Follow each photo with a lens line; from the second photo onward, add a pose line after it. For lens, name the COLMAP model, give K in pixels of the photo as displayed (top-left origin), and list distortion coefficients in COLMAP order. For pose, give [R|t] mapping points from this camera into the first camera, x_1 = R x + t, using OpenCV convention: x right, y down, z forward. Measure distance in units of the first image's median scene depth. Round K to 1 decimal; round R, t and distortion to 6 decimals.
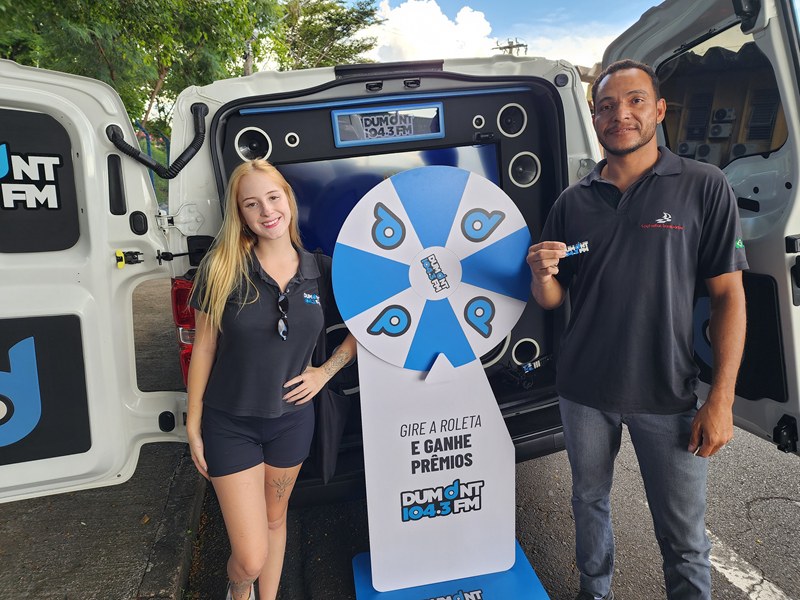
lens RADIAL K [[541.4, 0, 408.6], [0, 541.4, 300.9], [0, 0, 1]] dist [0.062639, -0.060526]
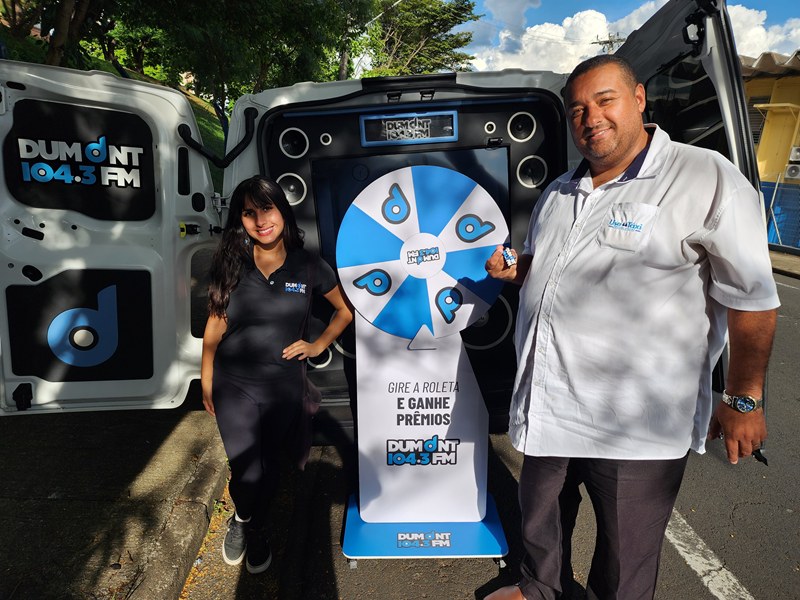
lens RADIAL K [[538.4, 0, 398.5], [0, 538.4, 299.9], [0, 0, 1]] dist [0.074088, -0.068803]
pose [[0.983700, 0.078482, -0.161787, 0.176405], [-0.077058, 0.996913, 0.015070, 0.027162], [0.162470, -0.002357, 0.986711, -0.158993]]
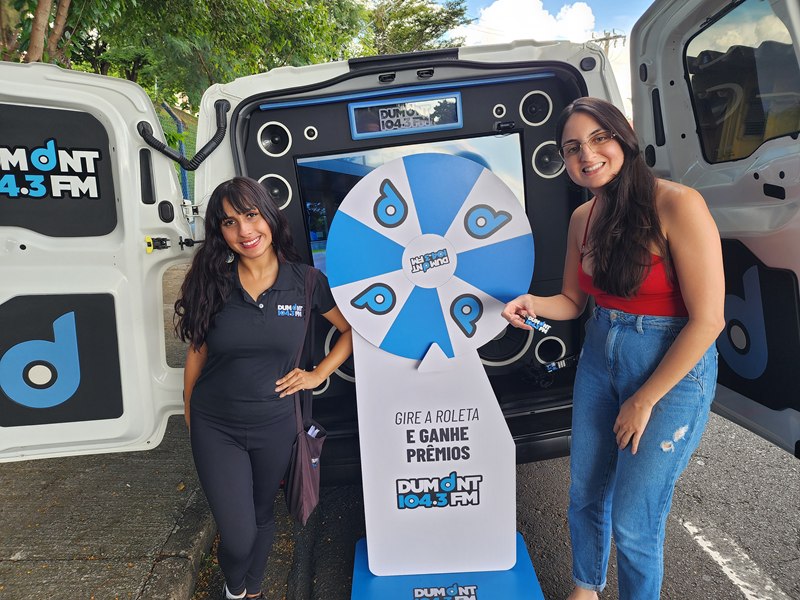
lens RADIAL K [[541.3, 0, 396.3], [0, 541.3, 306.3], [0, 0, 1]] dist [0.066230, -0.061374]
pose [[0.984234, 0.033402, -0.173689, 0.149453], [-0.032377, 0.999438, 0.008732, 0.021333], [0.173883, -0.002971, 0.984762, 0.005771]]
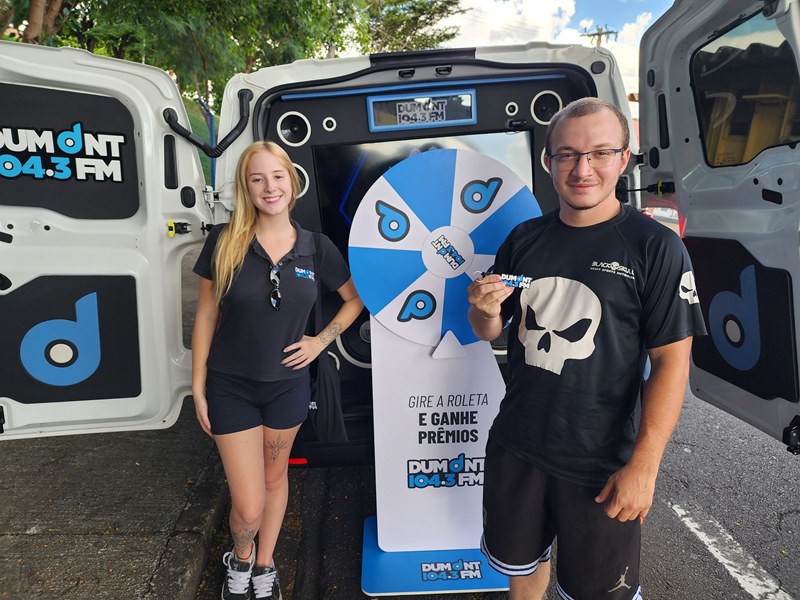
lens RADIAL K [[543.4, 0, 400.5], [0, 543.4, 302.6], [0, 0, 1]] dist [0.056448, -0.055679]
pose [[0.988314, 0.059060, -0.140528, 0.102563], [-0.056593, 0.998166, 0.021490, 0.023672], [0.141540, -0.013286, 0.989843, -0.047228]]
